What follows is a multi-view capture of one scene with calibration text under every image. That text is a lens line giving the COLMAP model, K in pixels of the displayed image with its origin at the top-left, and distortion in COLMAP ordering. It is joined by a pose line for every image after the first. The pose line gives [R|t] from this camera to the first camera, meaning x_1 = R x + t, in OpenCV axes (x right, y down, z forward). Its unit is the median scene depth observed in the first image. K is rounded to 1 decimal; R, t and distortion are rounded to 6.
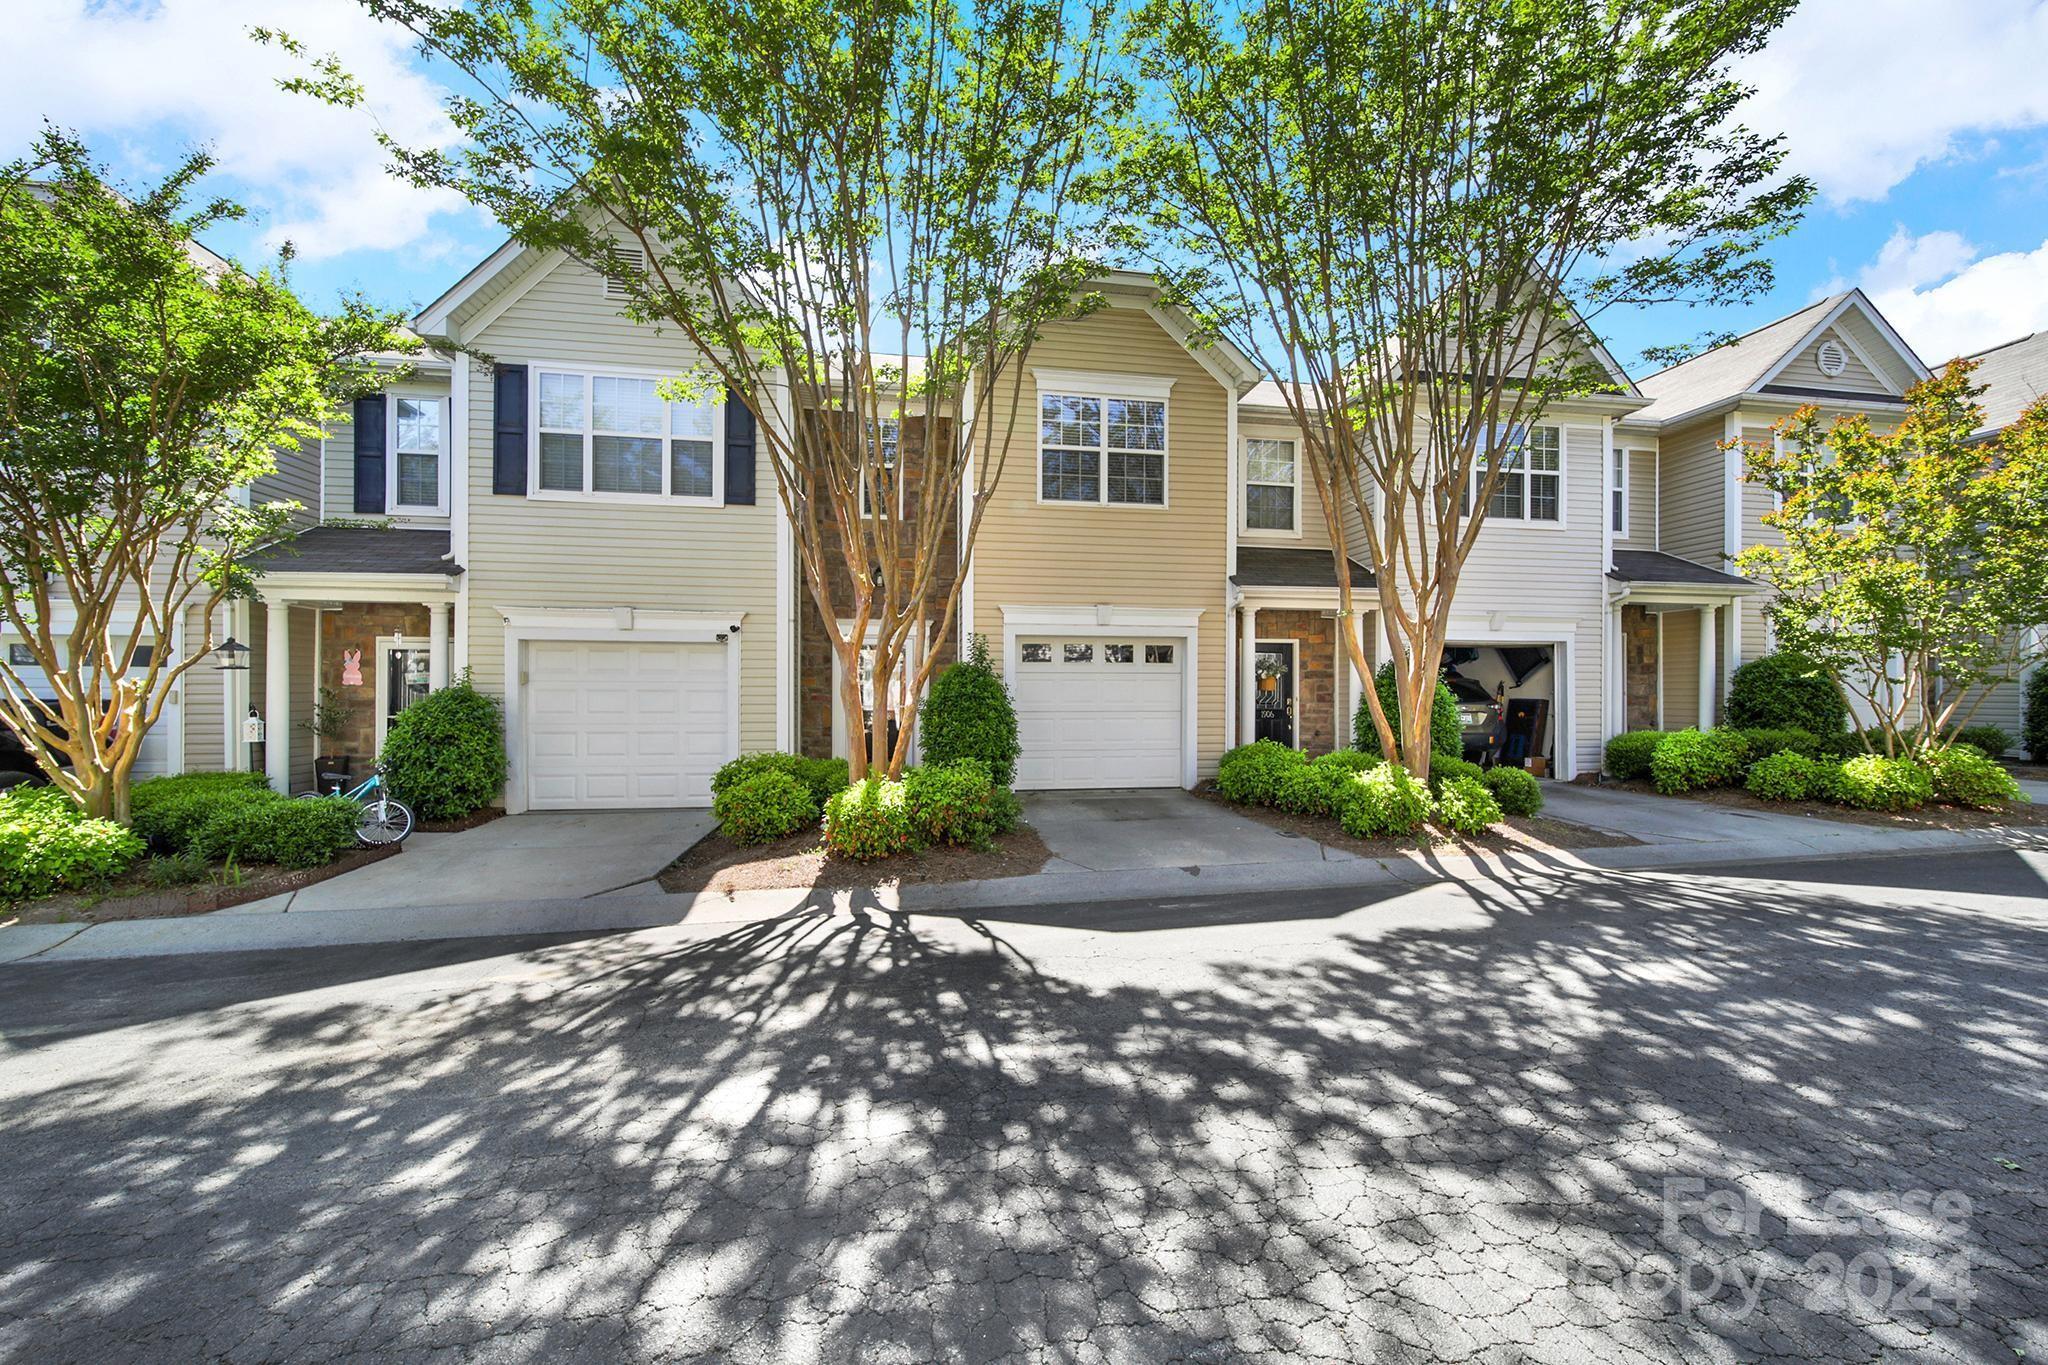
lens RADIAL K [[751.8, 0, 1033.4], [0, 751.8, 672.5], [0, 0, 1]] dist [0.000419, -0.000018]
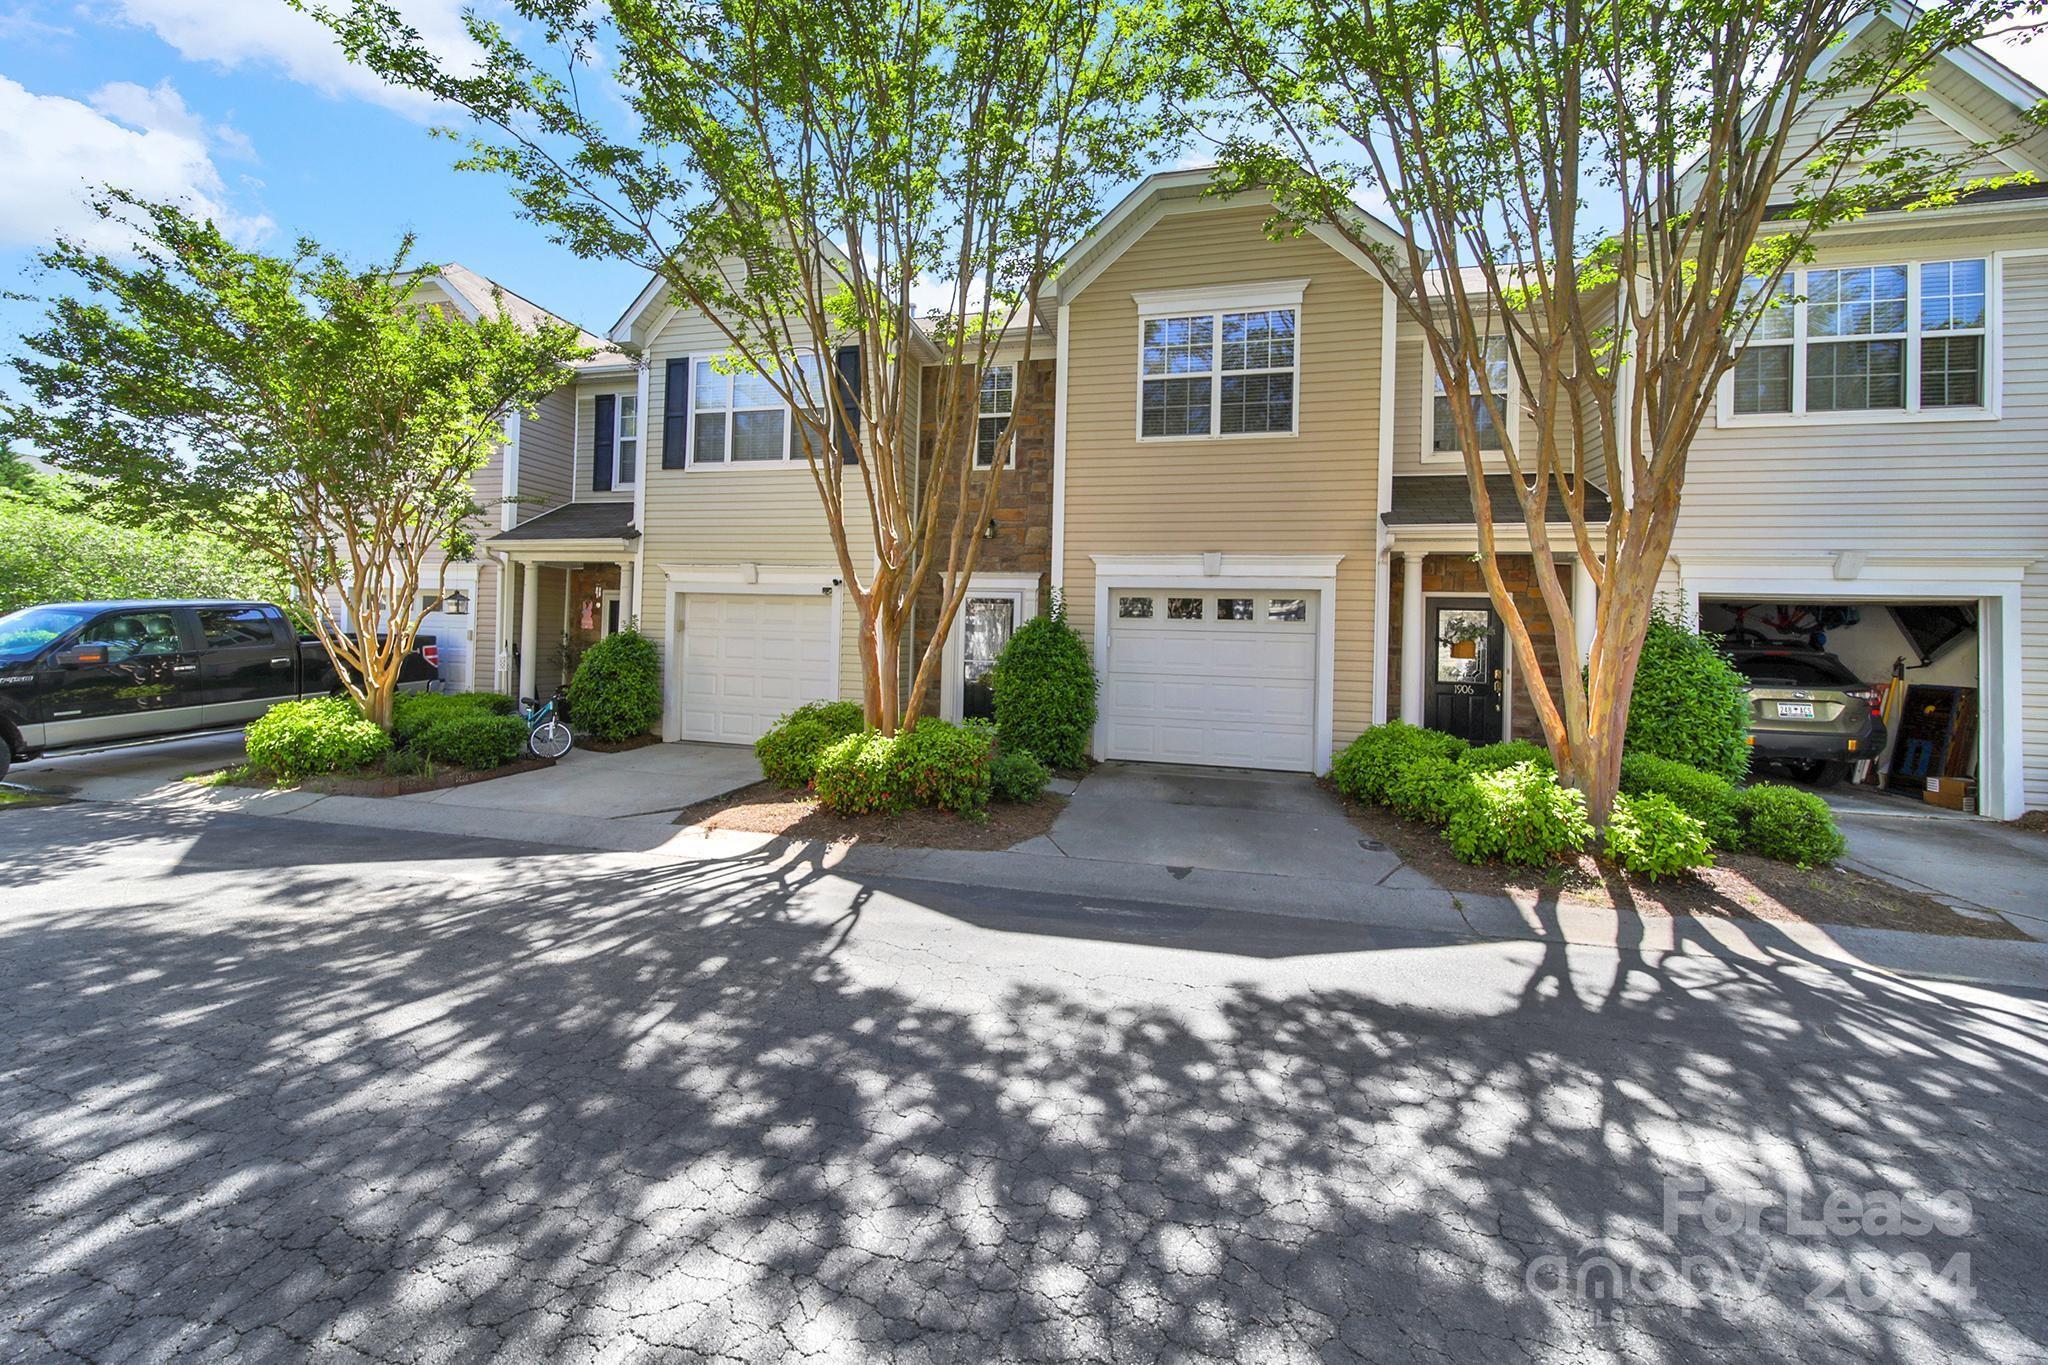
lens RADIAL K [[780.1, 0, 1012.9], [0, 780.1, 613.5], [0, 0, 1]] dist [-0.000753, -0.000209]
pose [[0.916709, 0.010862, -0.399407, 0.270834], [-0.018519, 0.999711, -0.015318, -0.002364], [0.399126, 0.021439, 0.916646, 0.098540]]
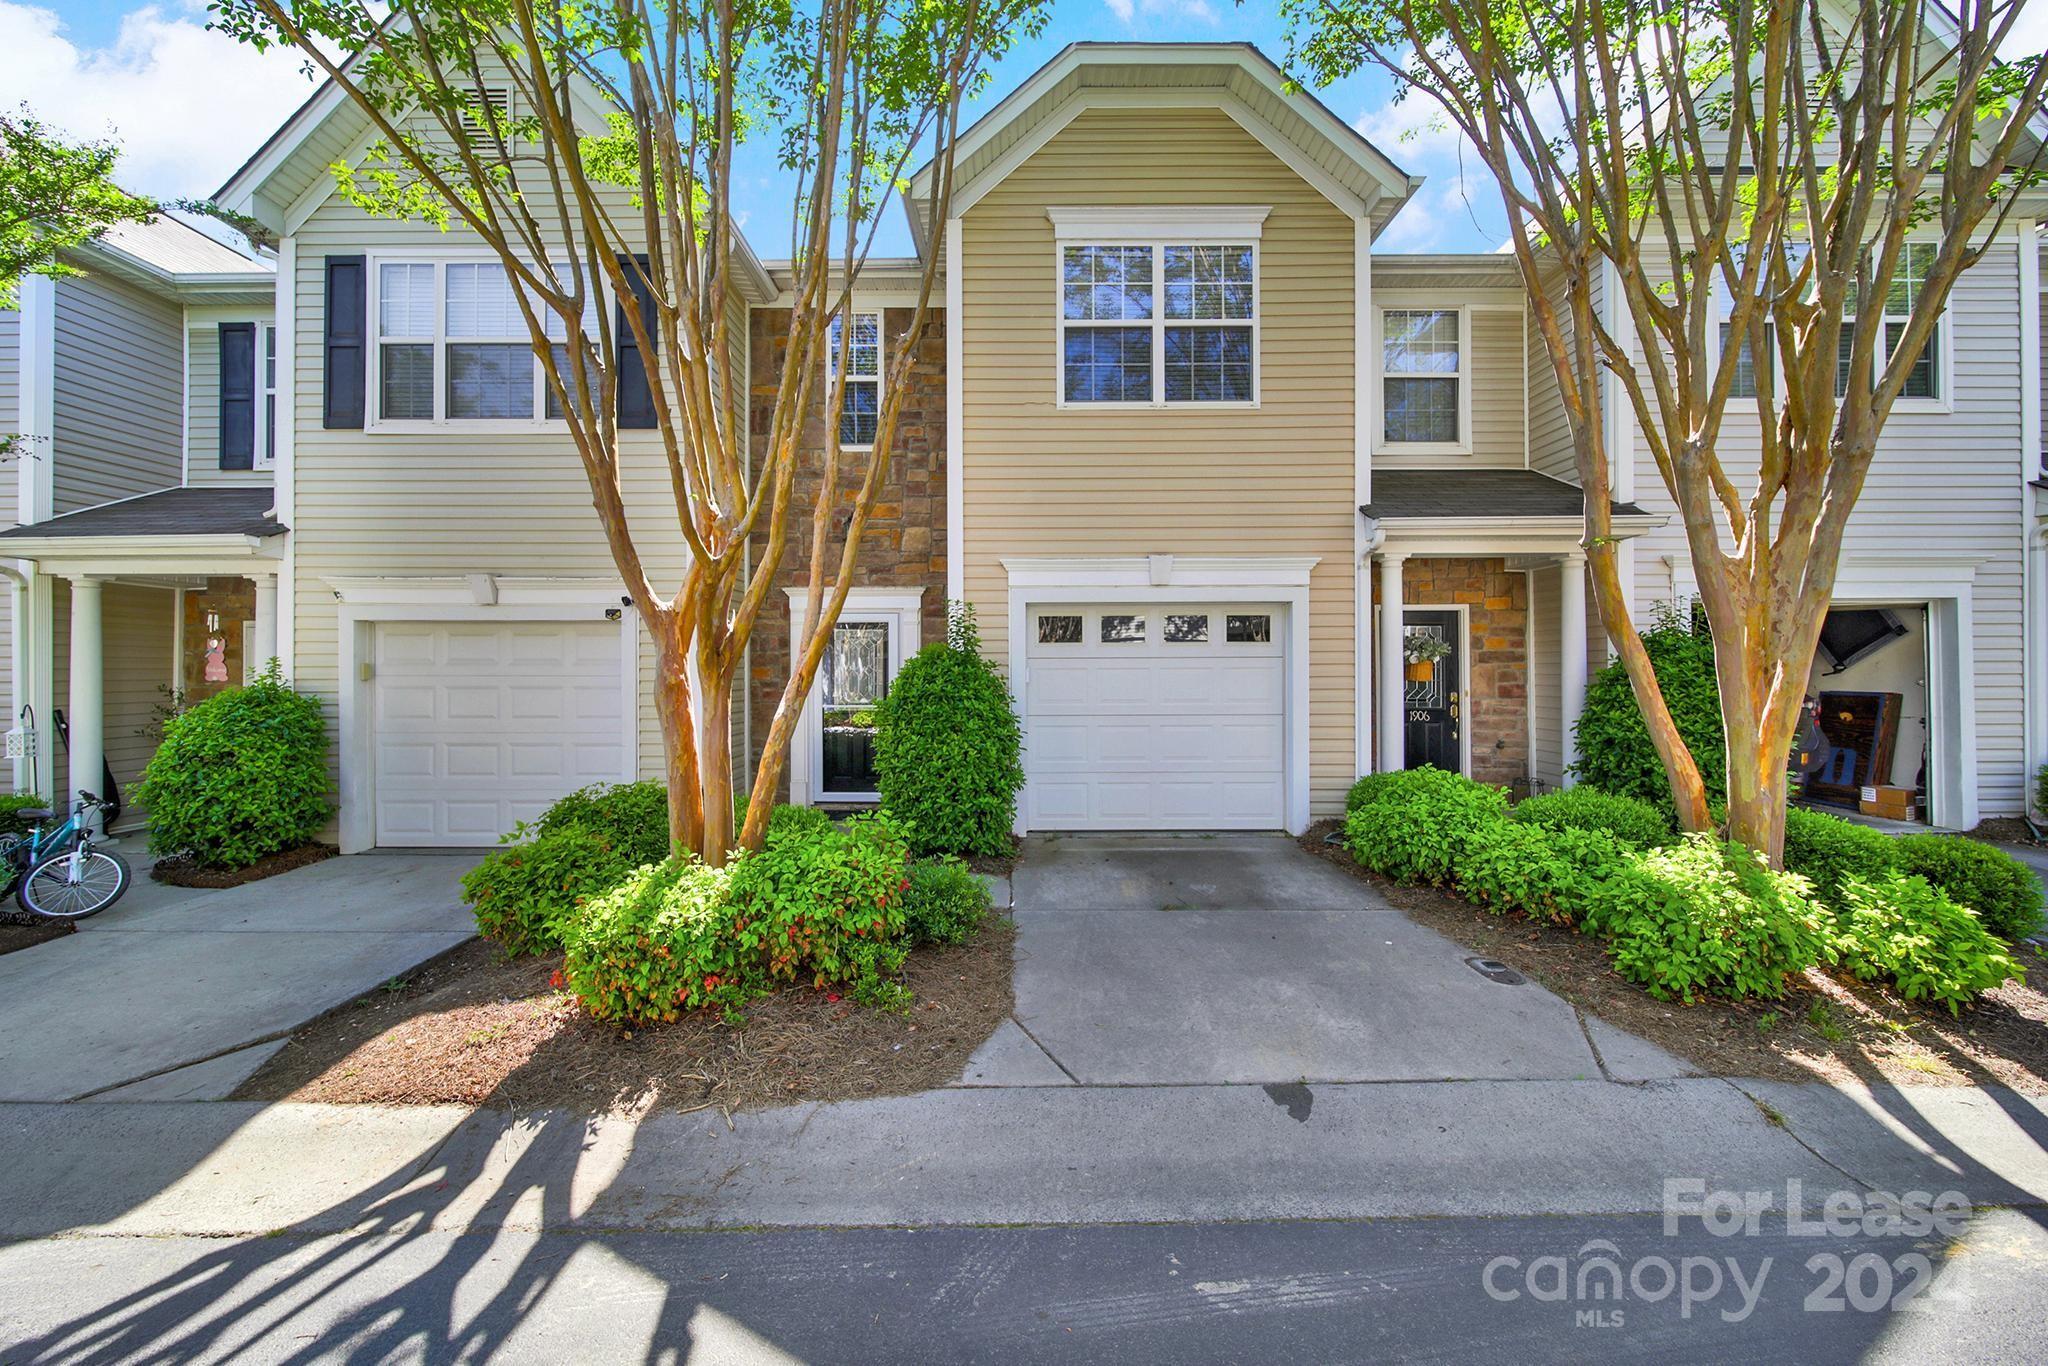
lens RADIAL K [[726.4, 0, 1021.1], [0, 726.4, 656.5], [0, 0, 1]] dist [-0.000409, -0.000189]
pose [[0.985762, -0.008982, -0.167907, 0.089246], [0.009246, 0.999957, 0.000792, -0.002583], [0.167893, -0.002333, 0.985802, 0.387118]]
